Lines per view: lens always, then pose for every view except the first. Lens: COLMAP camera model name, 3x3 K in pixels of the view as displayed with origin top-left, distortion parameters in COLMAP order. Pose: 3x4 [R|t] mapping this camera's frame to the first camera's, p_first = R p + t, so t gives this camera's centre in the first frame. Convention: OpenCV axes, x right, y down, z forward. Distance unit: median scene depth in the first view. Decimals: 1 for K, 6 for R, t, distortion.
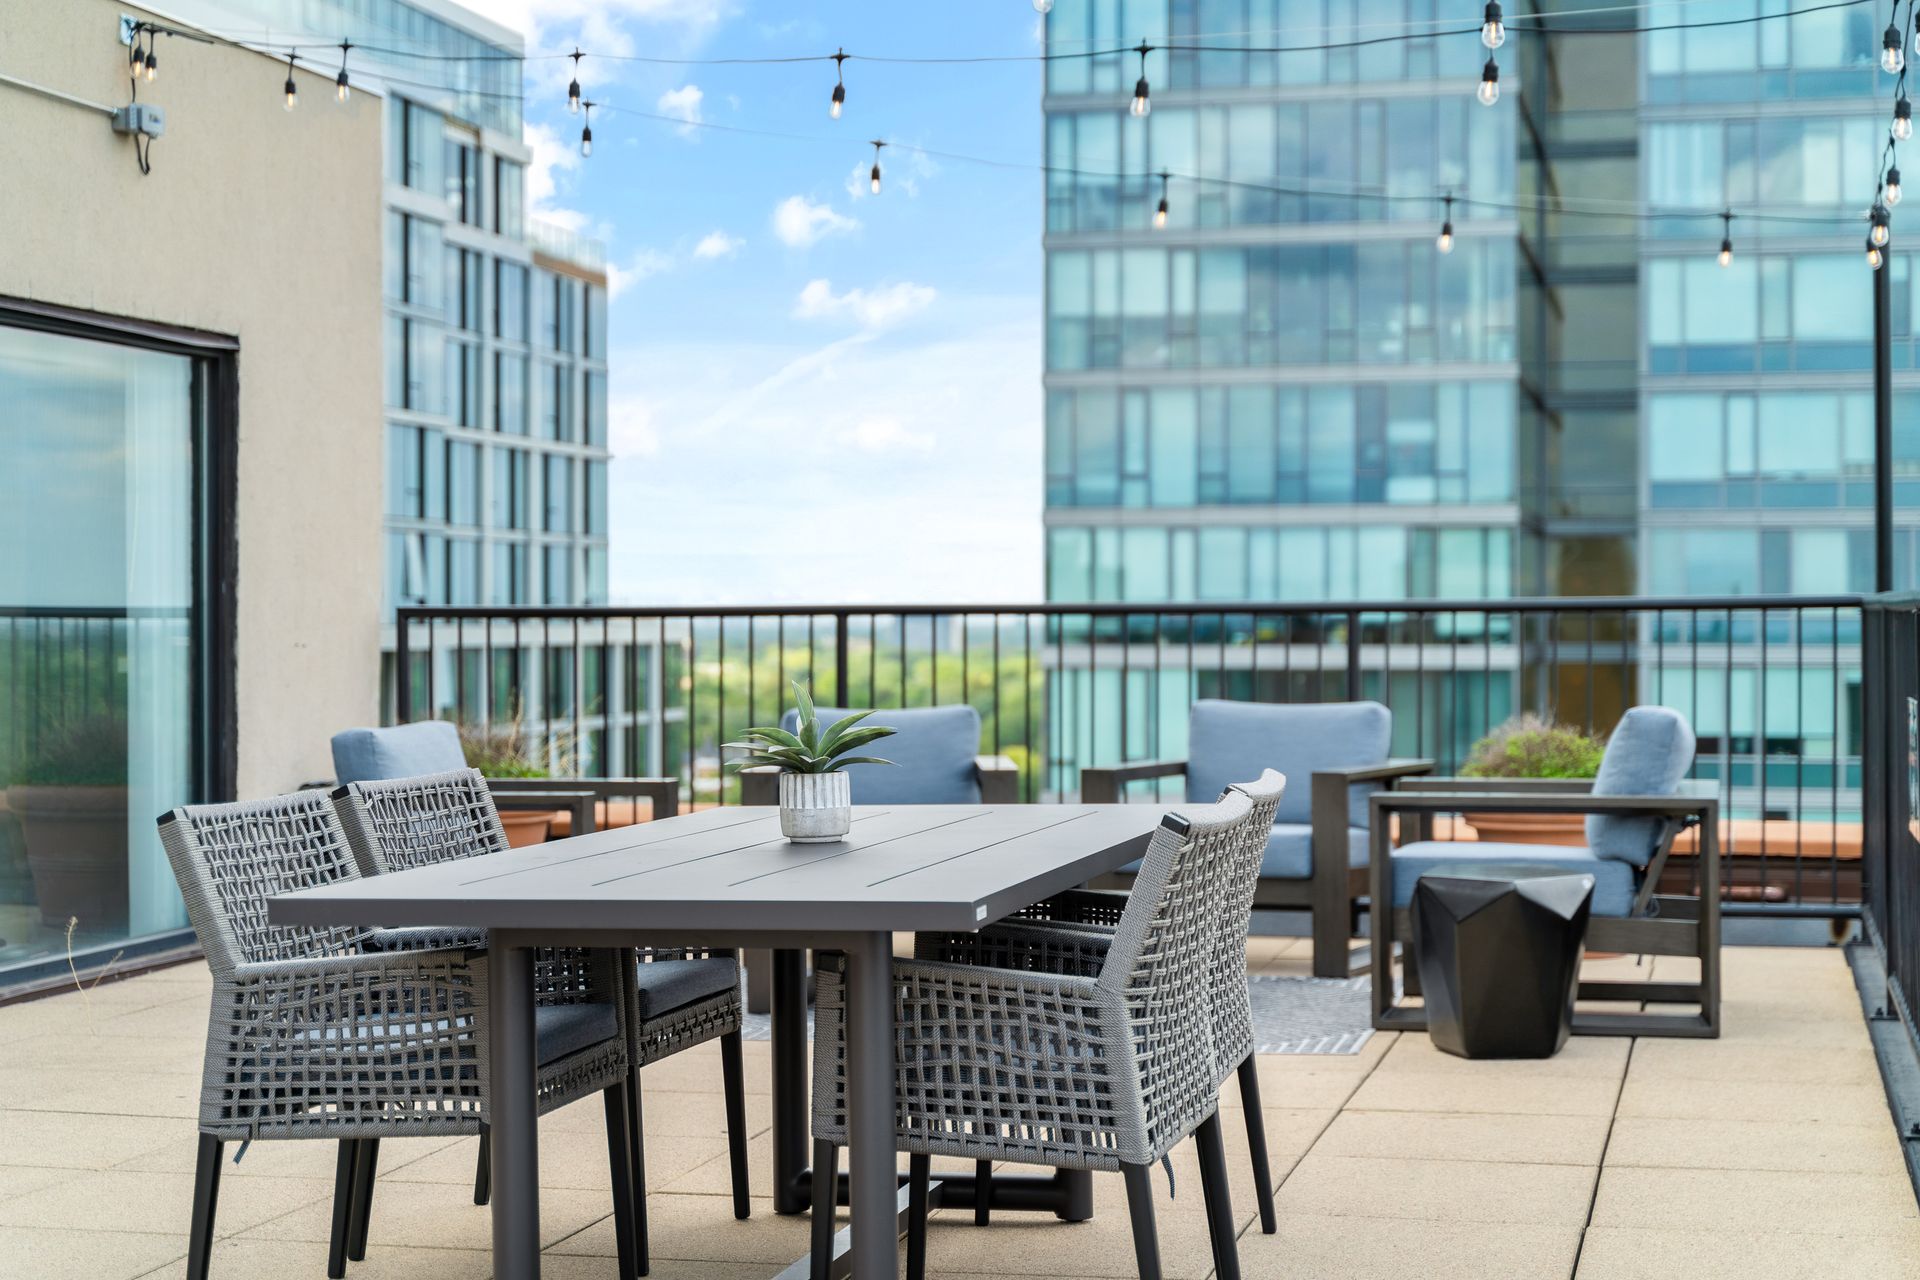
lens RADIAL K [[3065.3, 0, 960.0], [0, 3065.3, 640.0], [0, 0, 1]] dist [-0.030072, -0.021082]
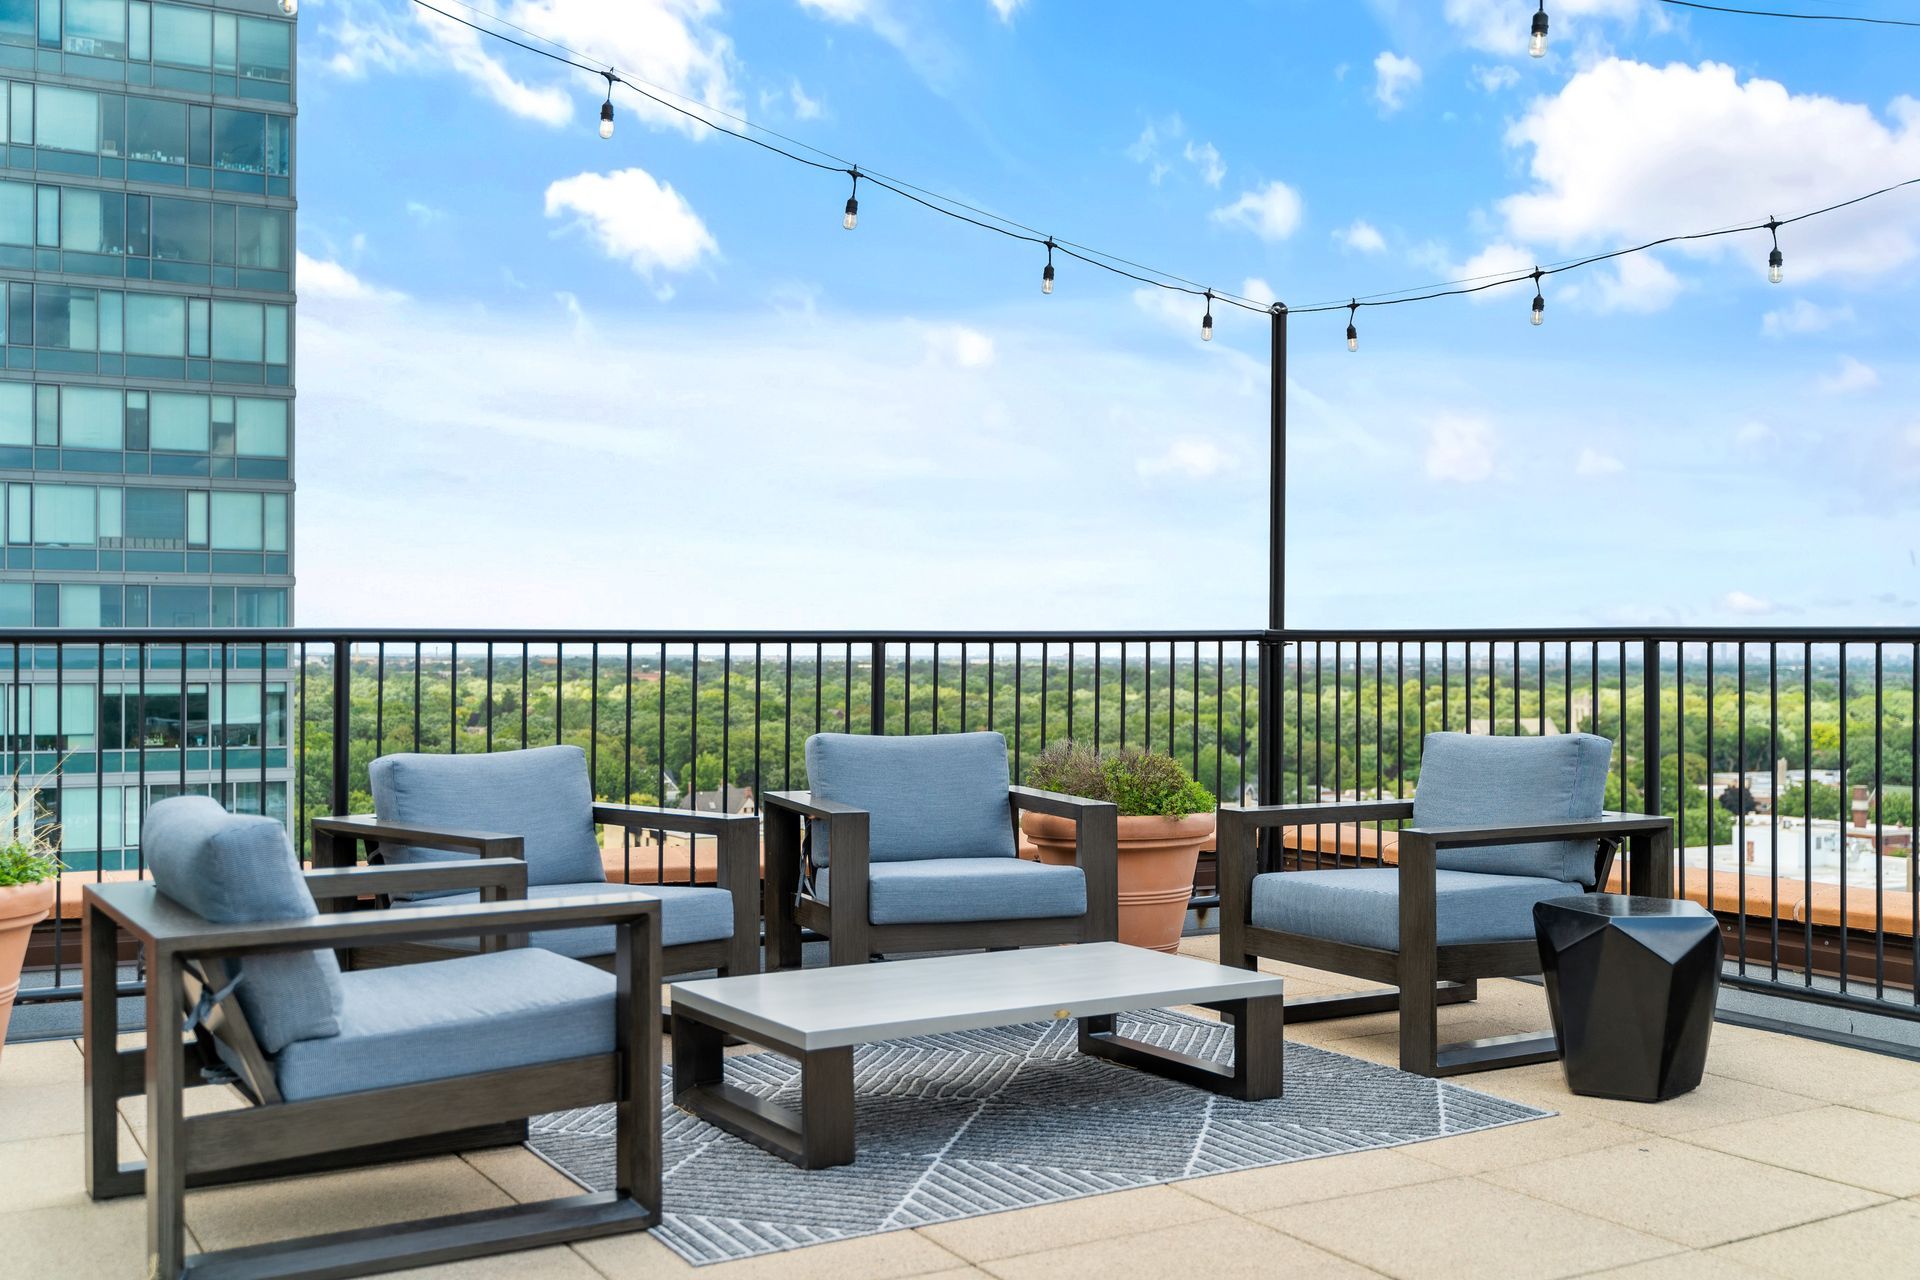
lens RADIAL K [[1913.9, 0, 959.4], [0, 1913.9, 631.7], [0, 0, 1]] dist [-0.006211, -0.005866]
pose [[0.687184, 0.010255, 0.726411, -0.127877], [0.001815, 0.999873, -0.015833, -0.000851], [-0.726481, 0.012198, 0.687078, 0.210162]]
